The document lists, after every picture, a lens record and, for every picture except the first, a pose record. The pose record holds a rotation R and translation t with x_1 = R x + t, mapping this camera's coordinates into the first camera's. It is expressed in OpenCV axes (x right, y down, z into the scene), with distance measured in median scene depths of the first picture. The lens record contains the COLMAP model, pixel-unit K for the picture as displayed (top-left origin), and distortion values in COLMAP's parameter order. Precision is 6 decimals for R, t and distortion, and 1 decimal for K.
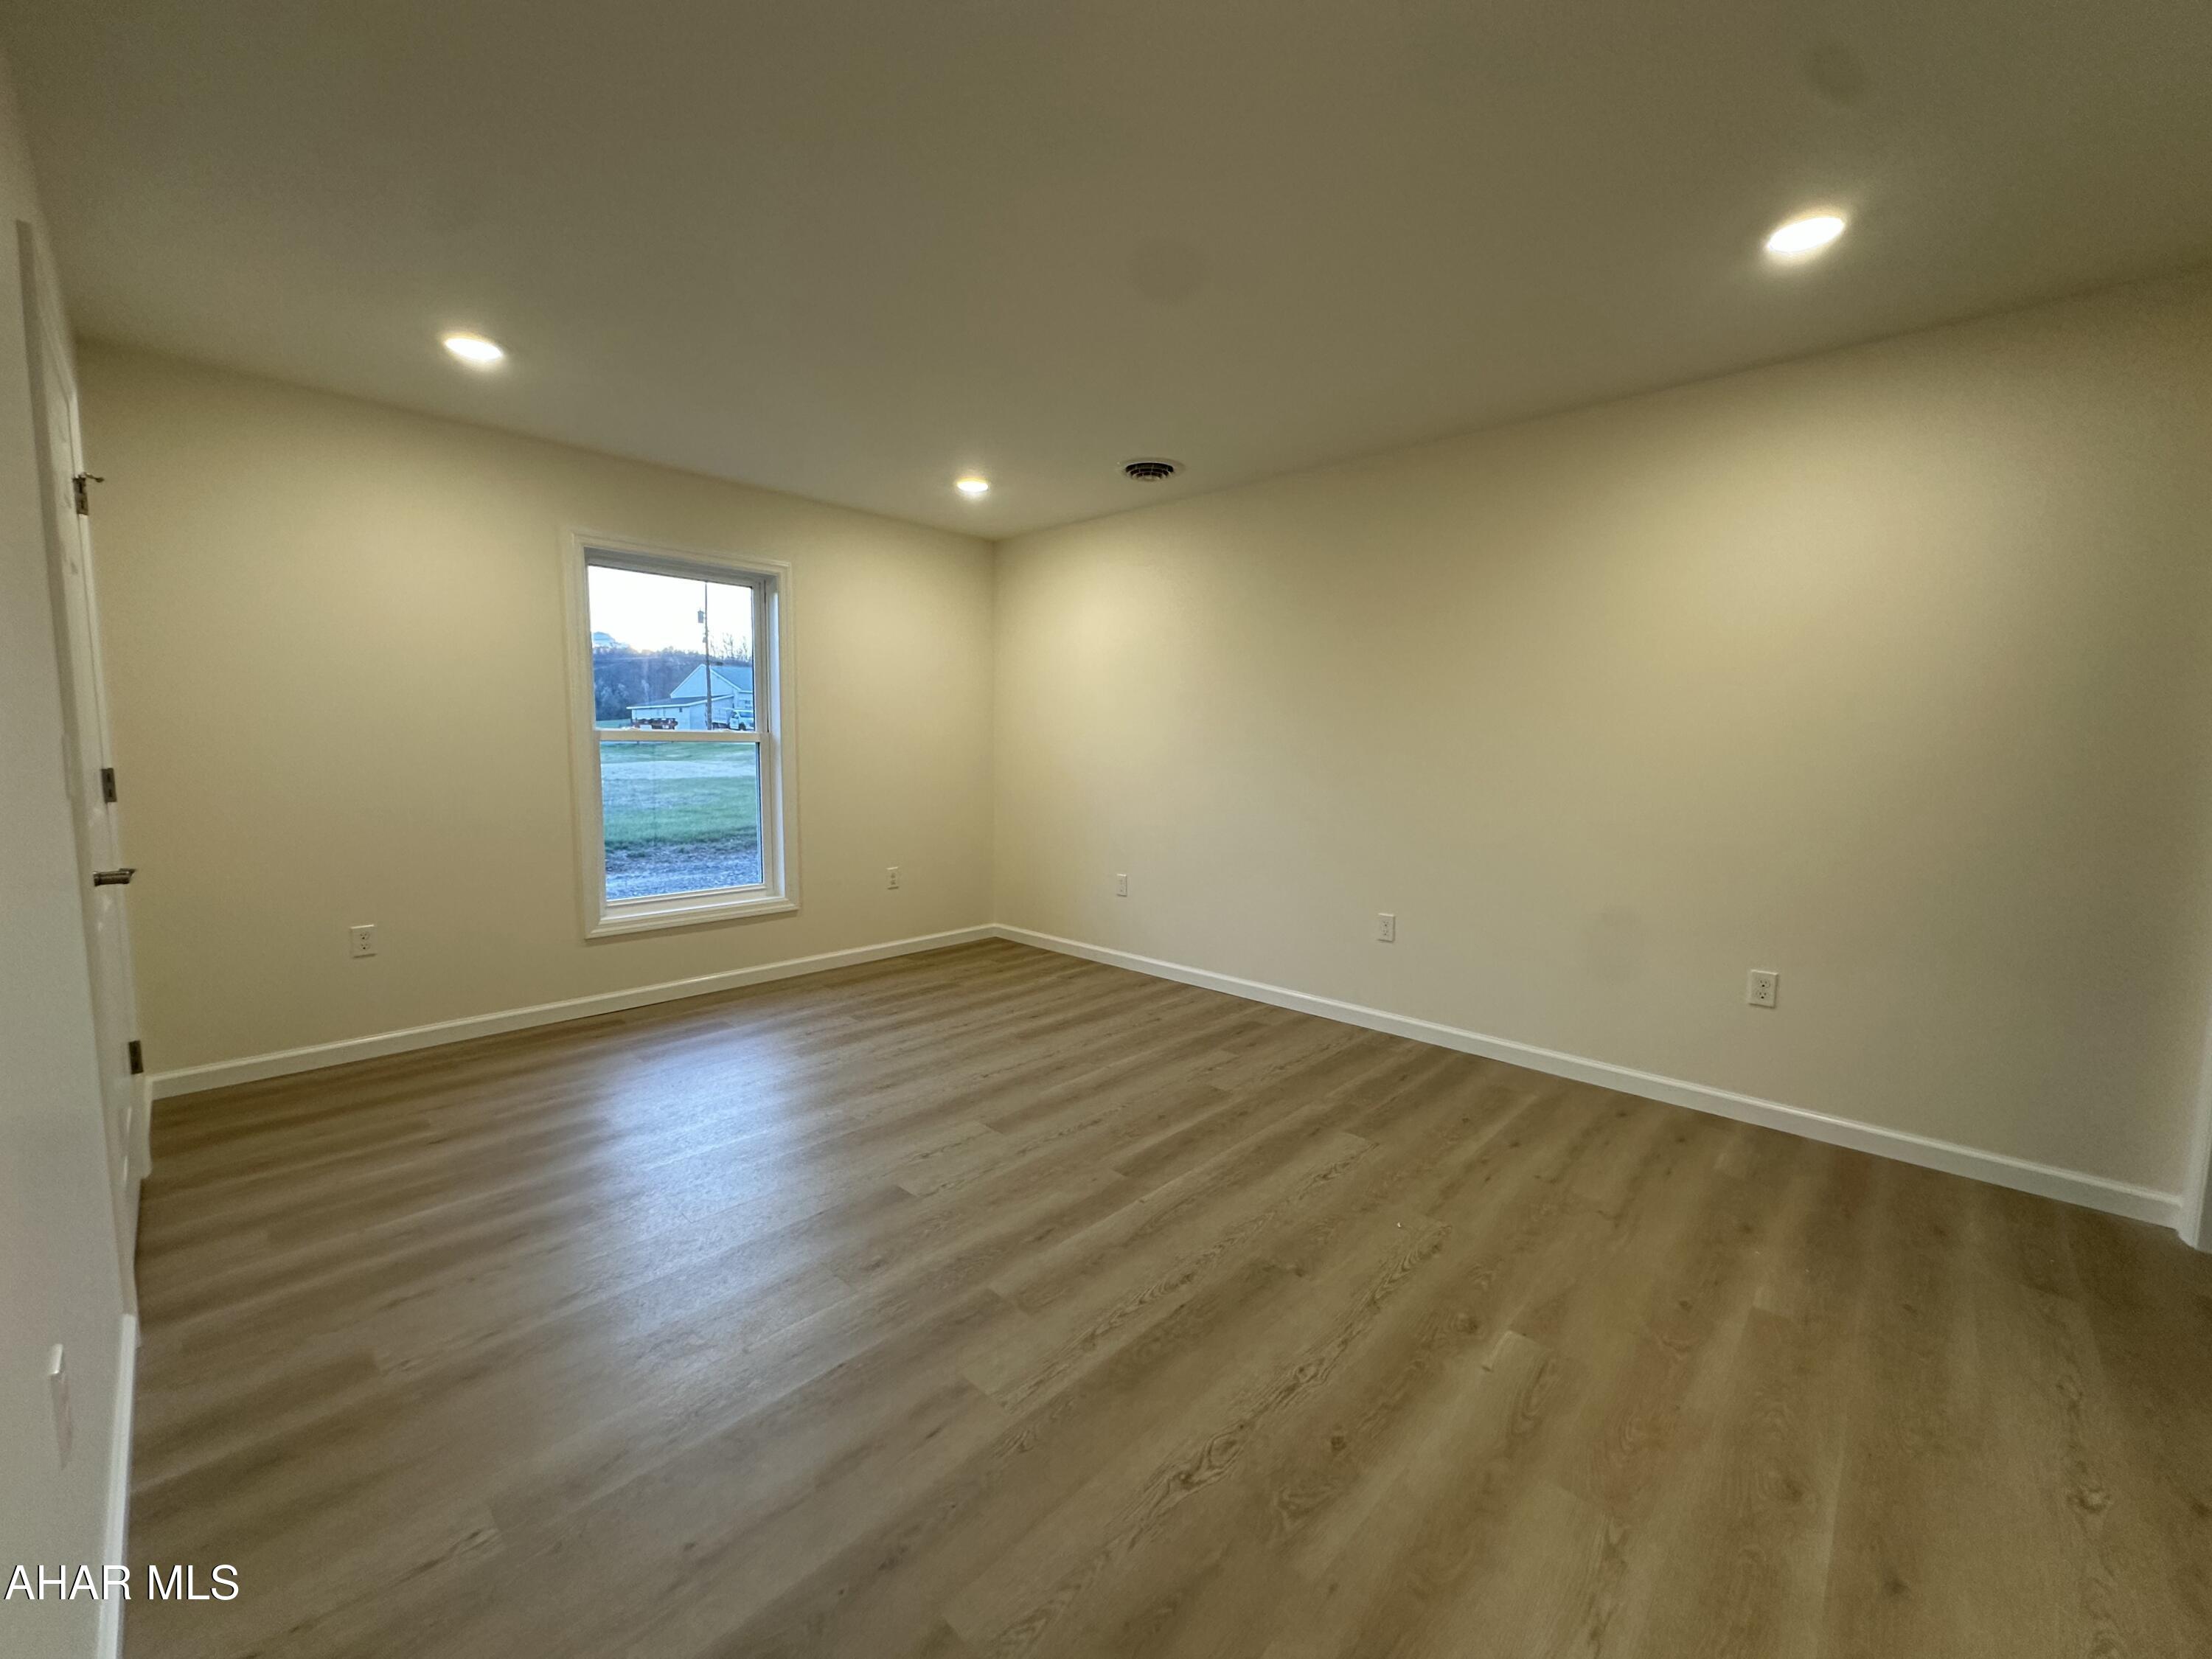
lens RADIAL K [[878.3, 0, 1103.0], [0, 878.3, 827.9], [0, 0, 1]] dist [-0.003030, 0.000570]
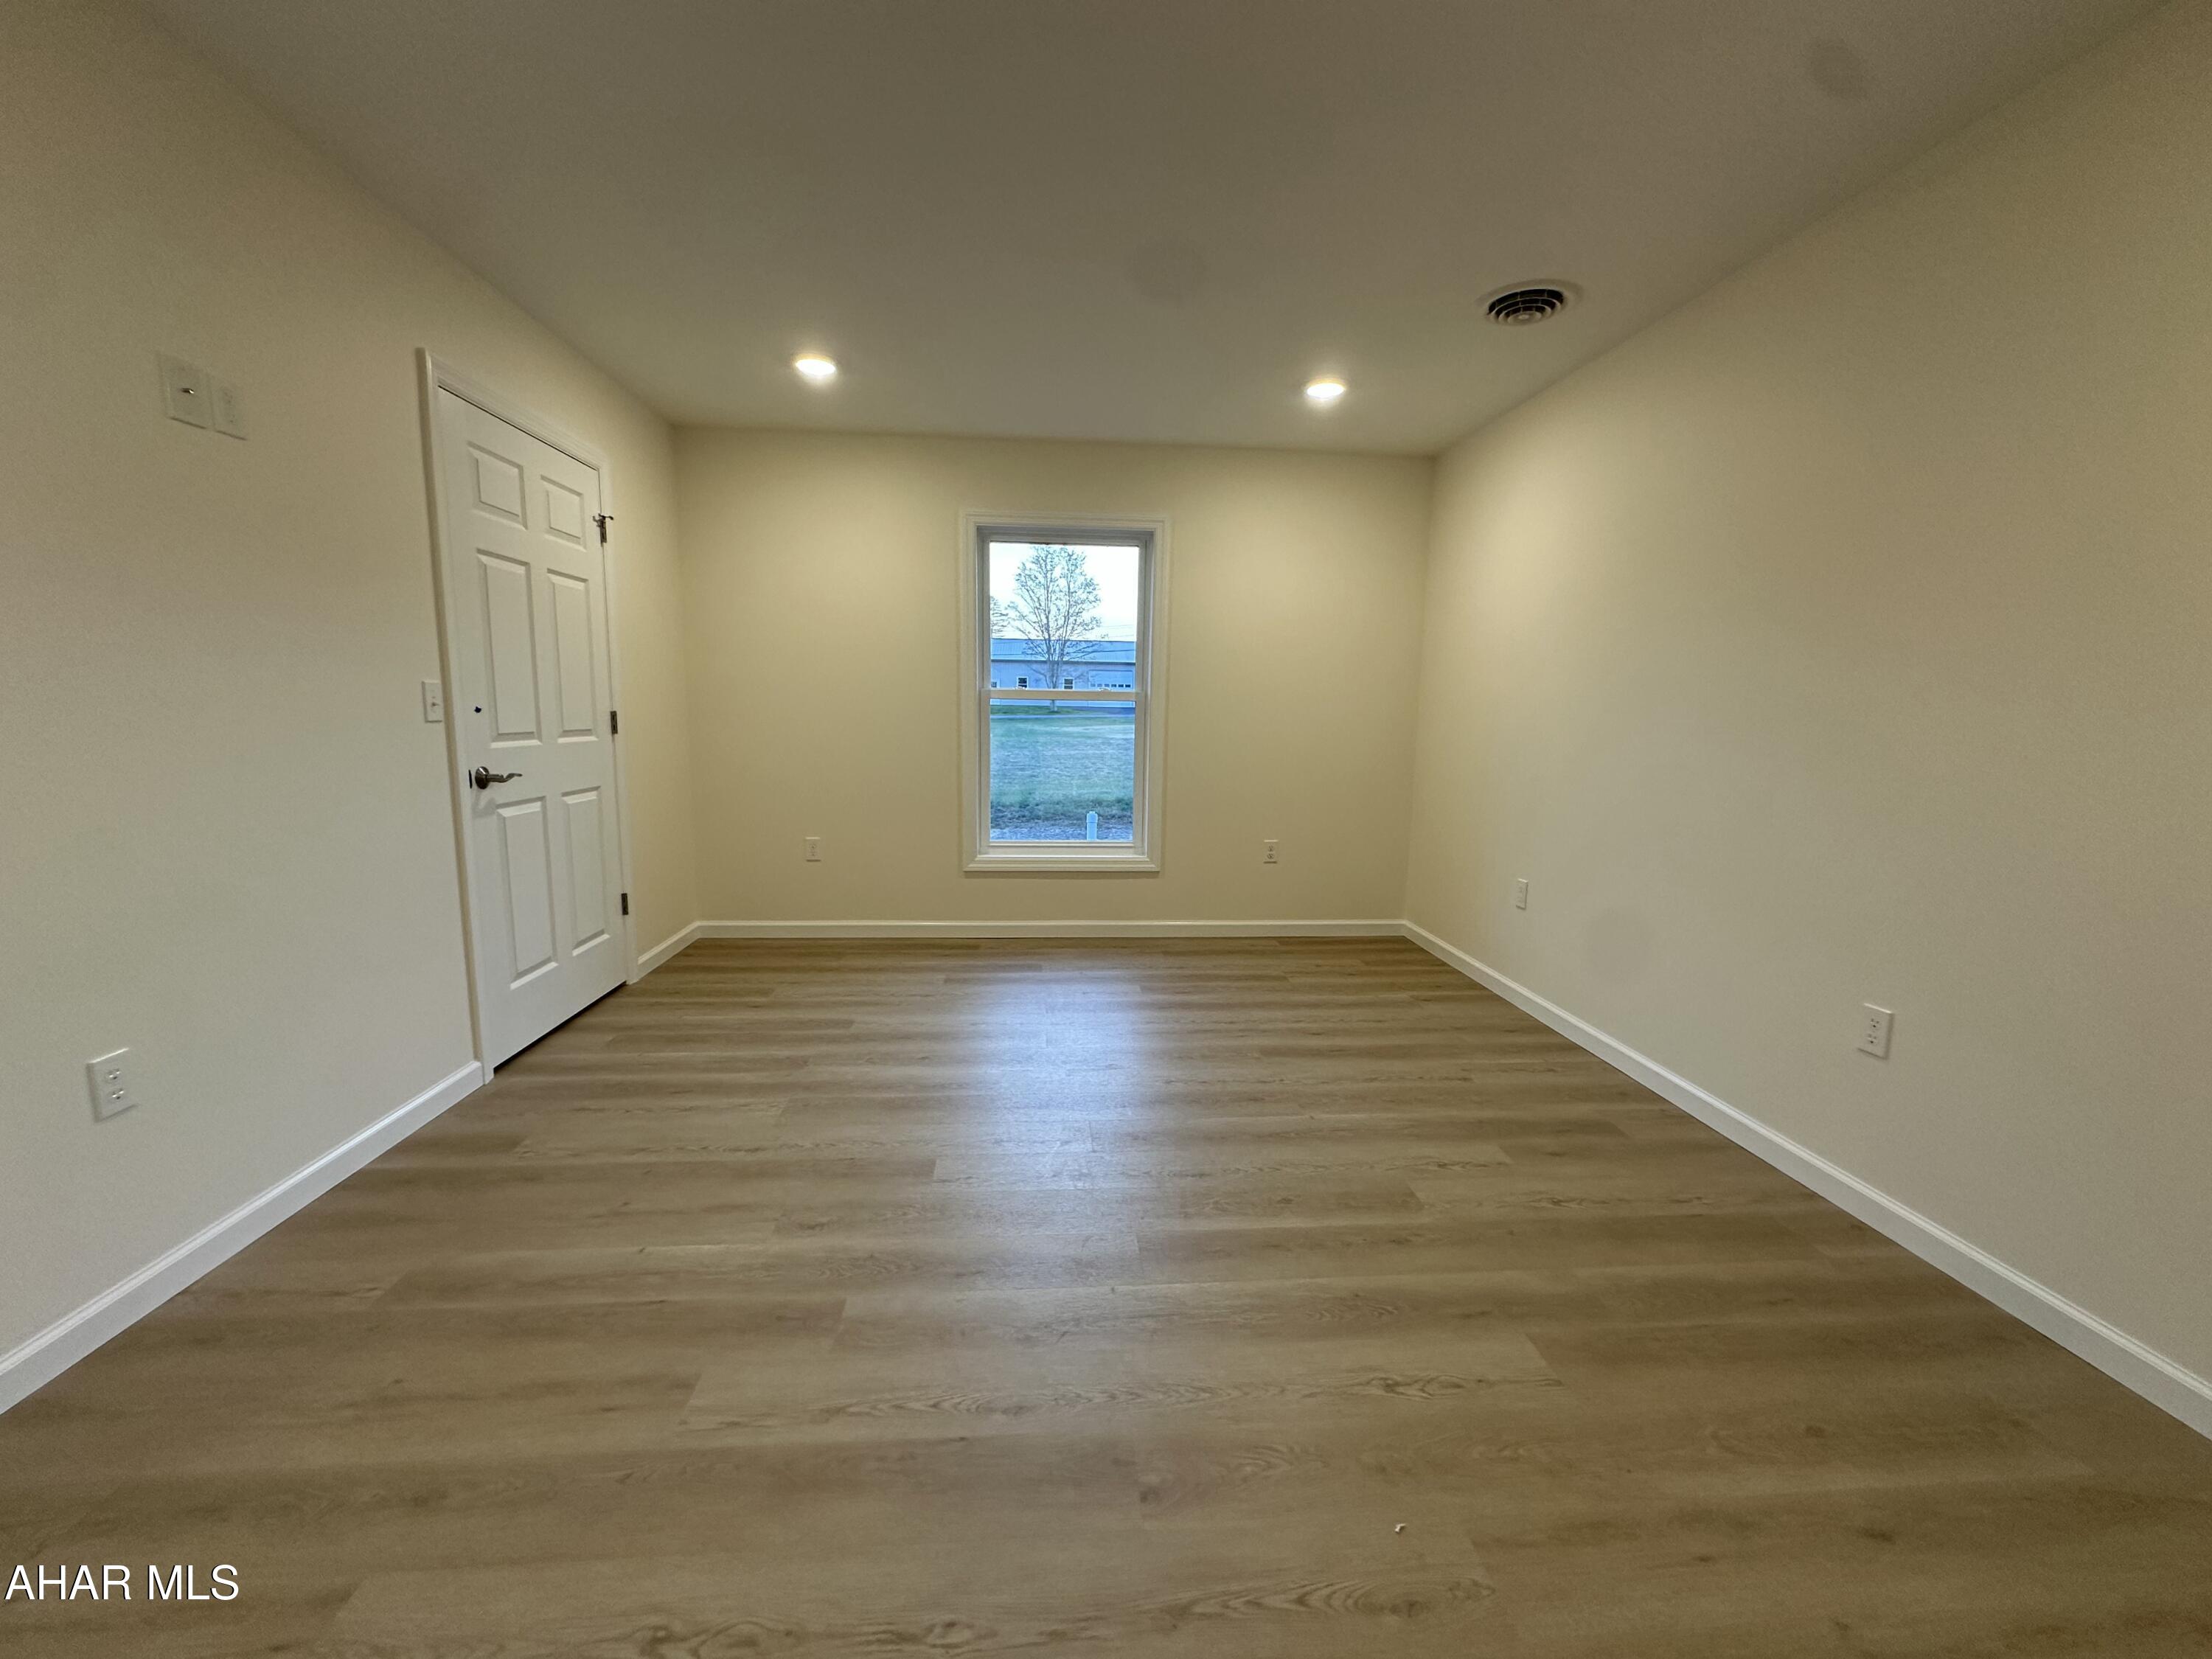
lens RADIAL K [[878.3, 0, 1103.0], [0, 878.3, 827.9], [0, 0, 1]] dist [-0.003030, 0.000570]
pose [[0.742849, 0.092686, -0.663011, 0.319011], [-0.073040, 0.995678, 0.057355, -0.009476], [0.665462, 0.005820, 0.746409, 0.270168]]
